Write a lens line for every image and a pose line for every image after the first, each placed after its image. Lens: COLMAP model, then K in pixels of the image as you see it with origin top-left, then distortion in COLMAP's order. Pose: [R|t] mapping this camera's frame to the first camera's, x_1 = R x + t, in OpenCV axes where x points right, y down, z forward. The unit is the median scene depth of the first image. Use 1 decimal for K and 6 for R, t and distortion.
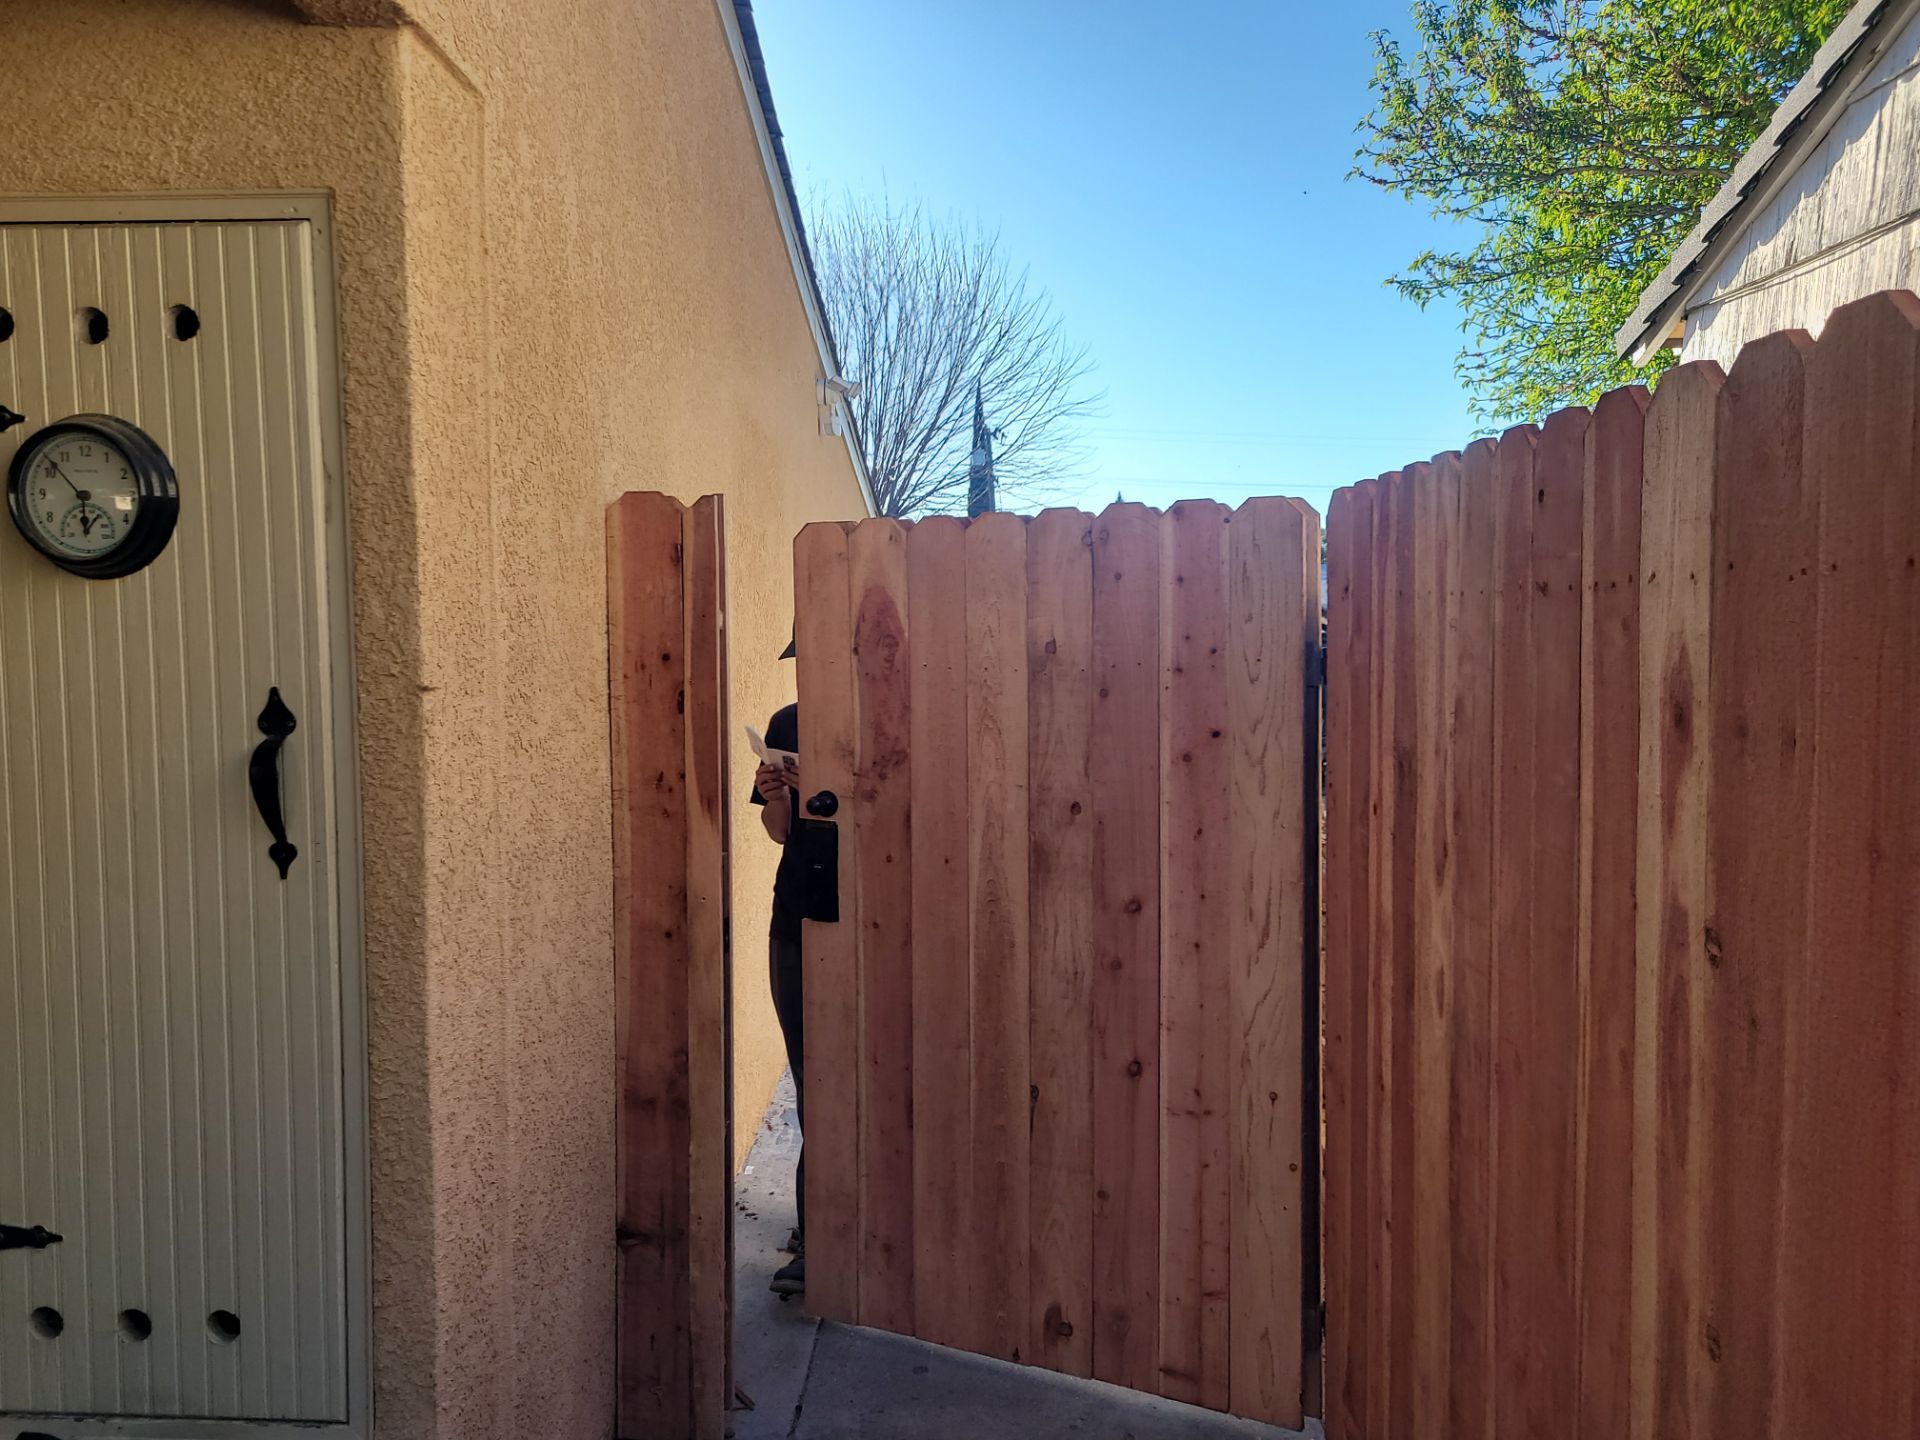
lens RADIAL K [[1459.7, 0, 957.4], [0, 1459.7, 714.6], [0, 0, 1]] dist [0.062418, -0.047624]
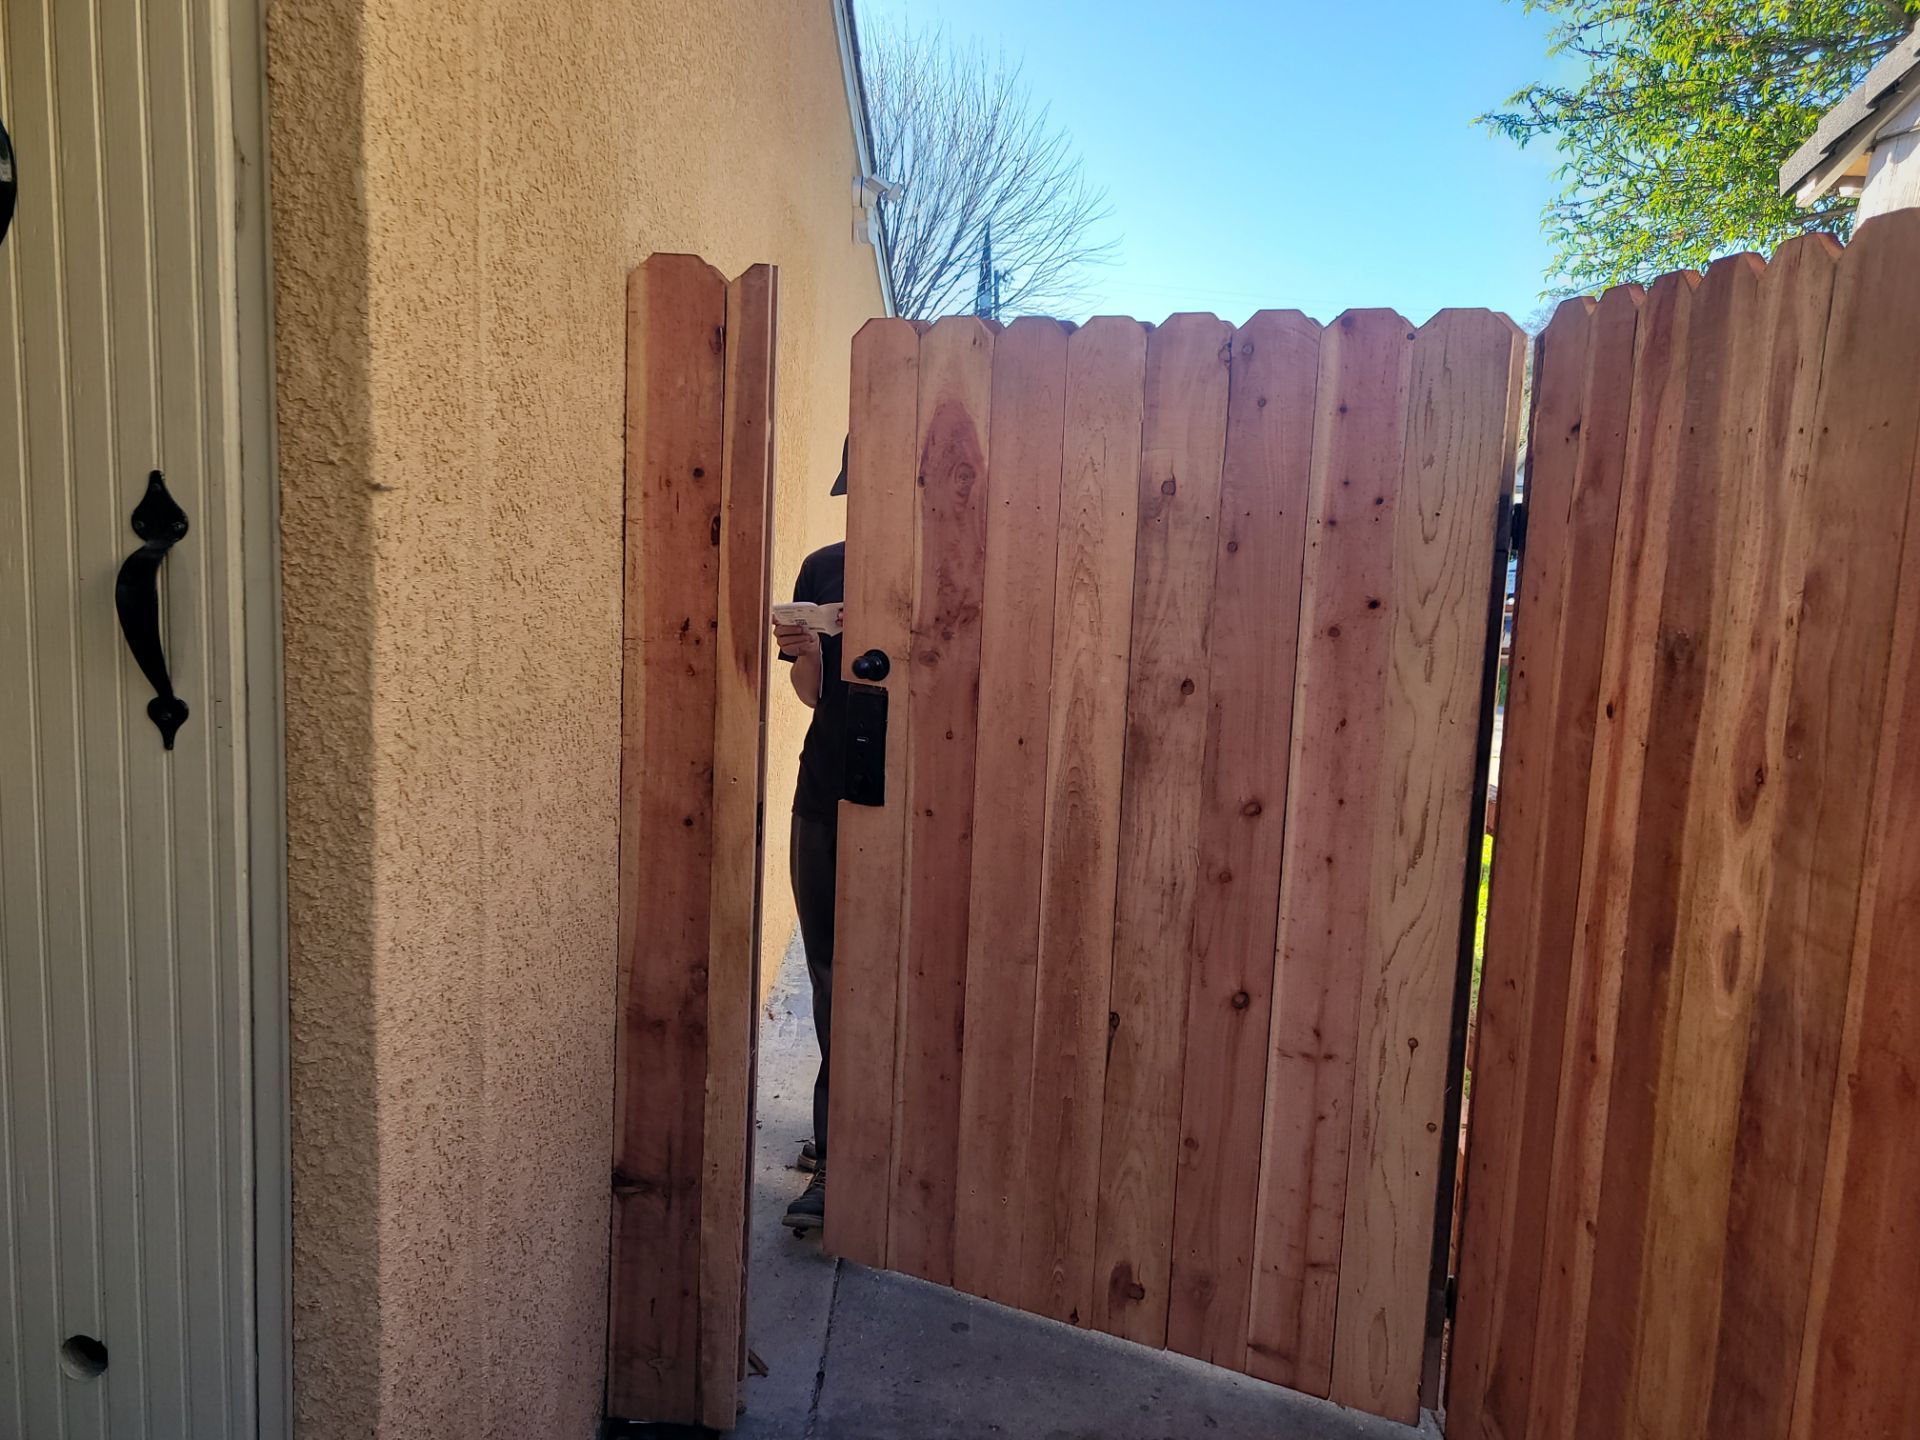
lens RADIAL K [[1444.5, 0, 986.7], [0, 1444.5, 678.0], [0, 0, 1]] dist [0.022817, -0.009377]
pose [[0.998090, 0.046067, 0.041161, -0.069266], [-0.048983, 0.996135, 0.072906, 0.006141], [-0.037643, -0.074783, 0.996489, 0.208806]]
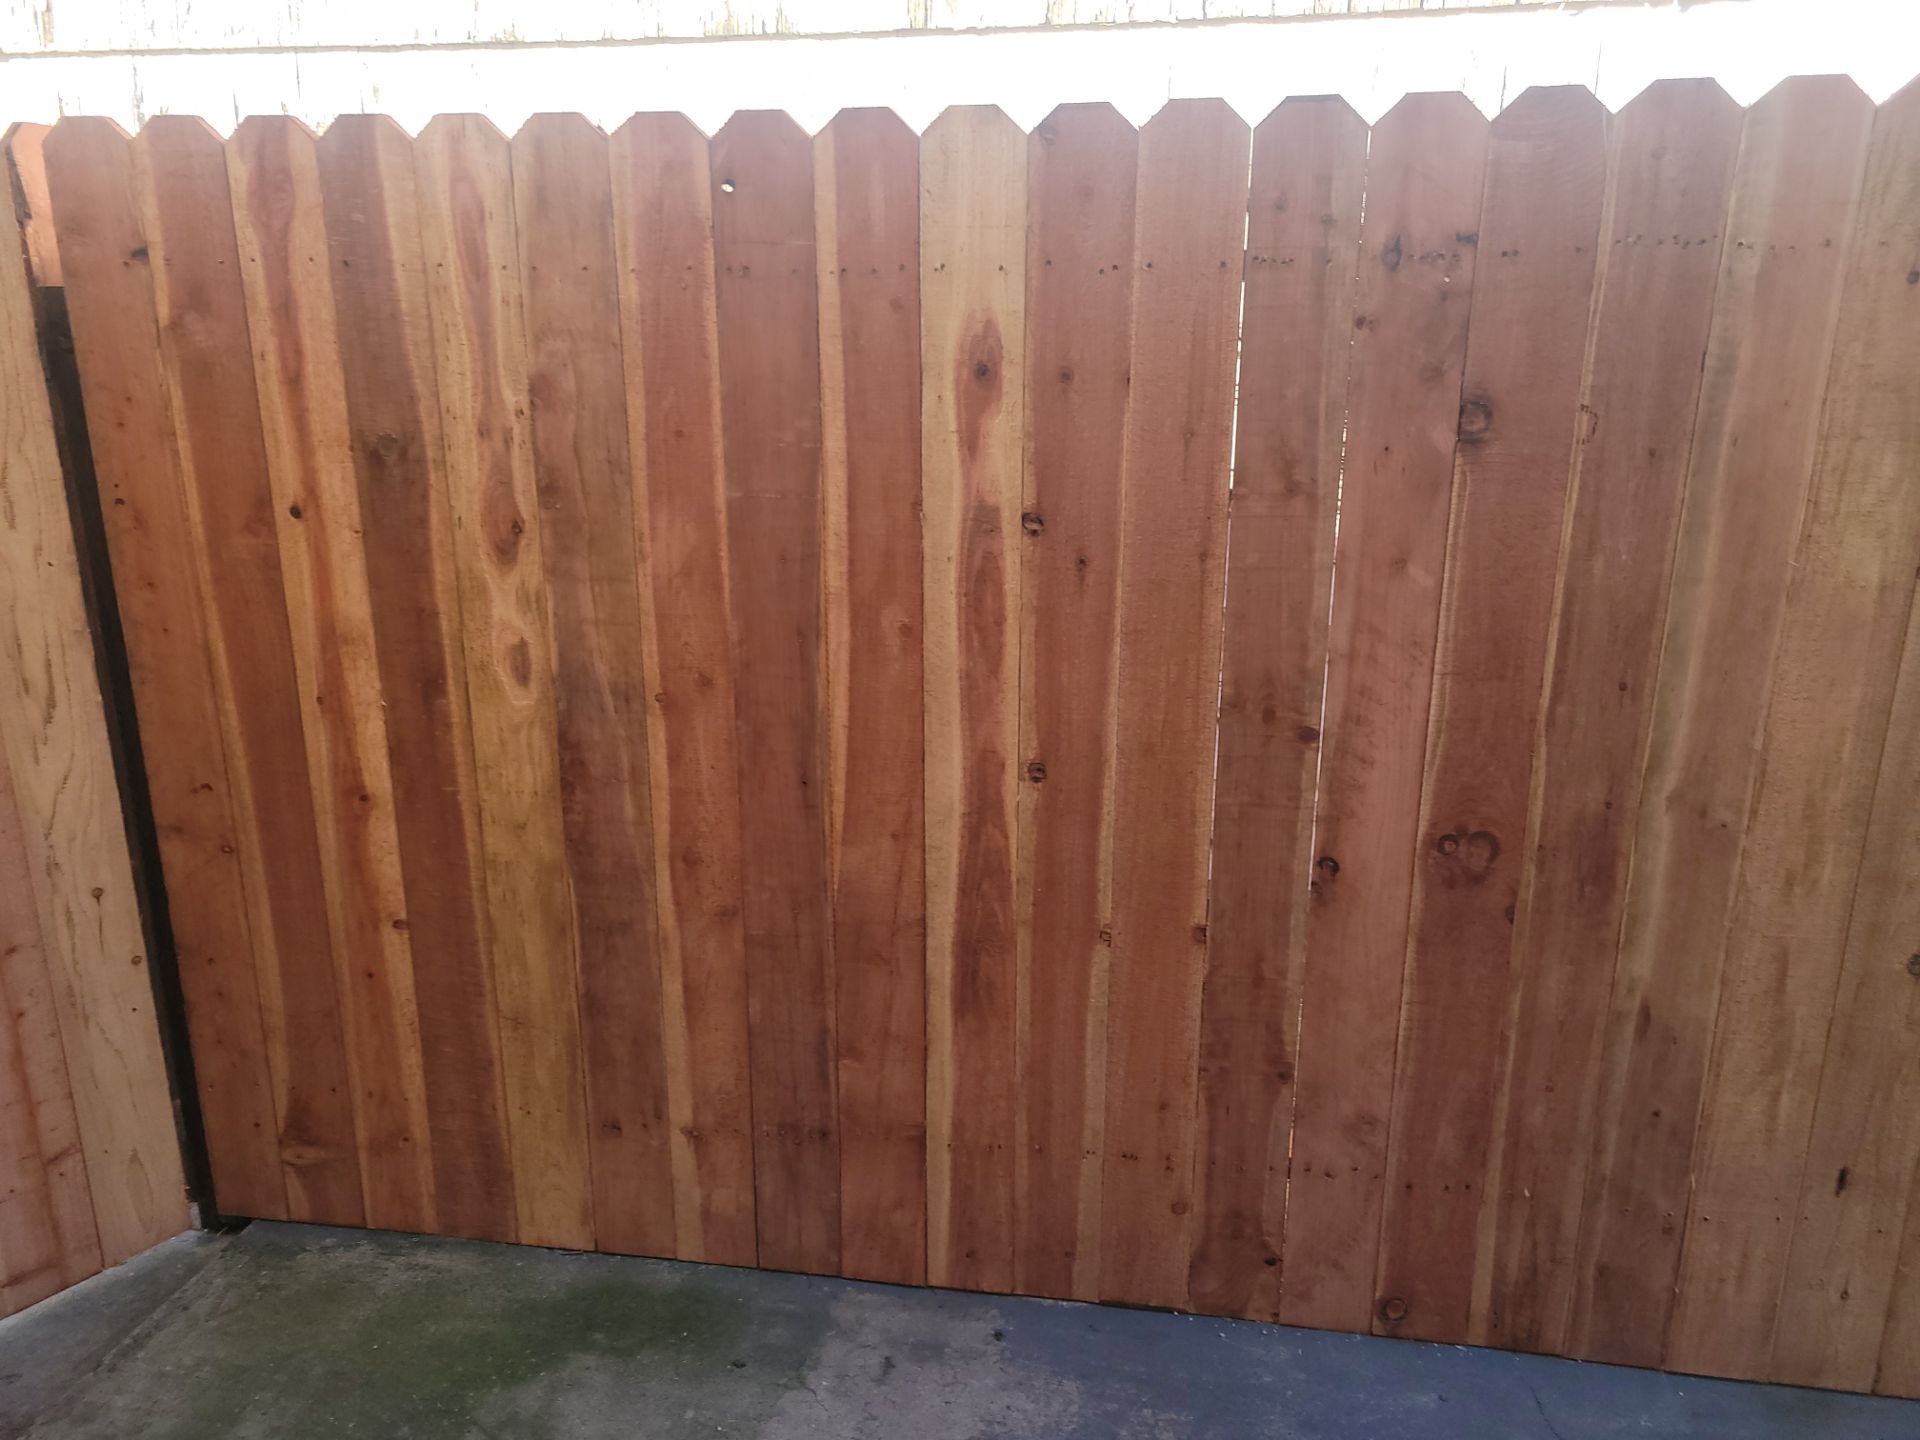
lens RADIAL K [[1459.7, 0, 957.4], [0, 1459.7, 714.6], [0, 0, 1]] dist [0.062418, -0.047624]
pose [[0.170299, -0.255314, 0.951742, -0.471313], [0.061088, 0.966728, 0.248404, -0.013758], [-0.983497, 0.015837, 0.180230, 0.376129]]
